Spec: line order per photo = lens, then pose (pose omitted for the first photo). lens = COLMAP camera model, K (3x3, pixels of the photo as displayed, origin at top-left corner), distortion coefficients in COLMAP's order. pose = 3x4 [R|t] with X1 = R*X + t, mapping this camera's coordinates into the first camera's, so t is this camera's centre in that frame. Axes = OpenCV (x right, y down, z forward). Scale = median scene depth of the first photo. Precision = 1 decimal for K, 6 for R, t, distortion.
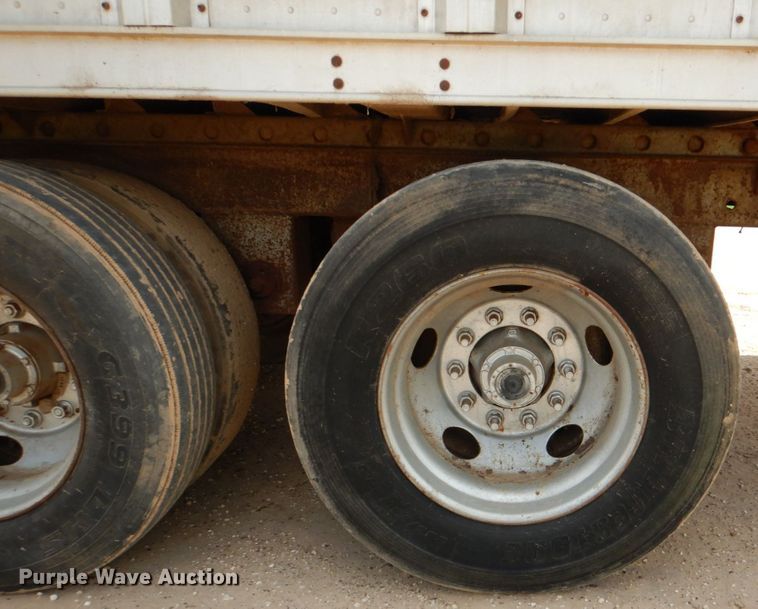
lens RADIAL K [[521.8, 0, 379.7], [0, 521.8, 300.1], [0, 0, 1]] dist [0.007439, -0.006050]
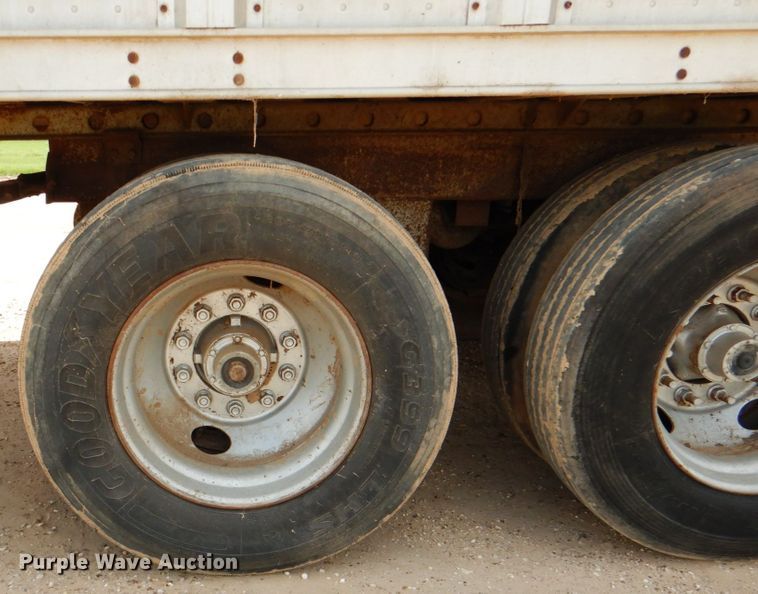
lens RADIAL K [[527.0, 0, 382.0], [0, 527.0, 301.4], [0, 0, 1]] dist [0.005865, 0.002889]
pose [[0.999500, -0.031609, -0.000110, -0.537625], [0.031587, 0.998676, 0.040595, -0.023638], [-0.001173, -0.040578, 0.999176, -0.043064]]
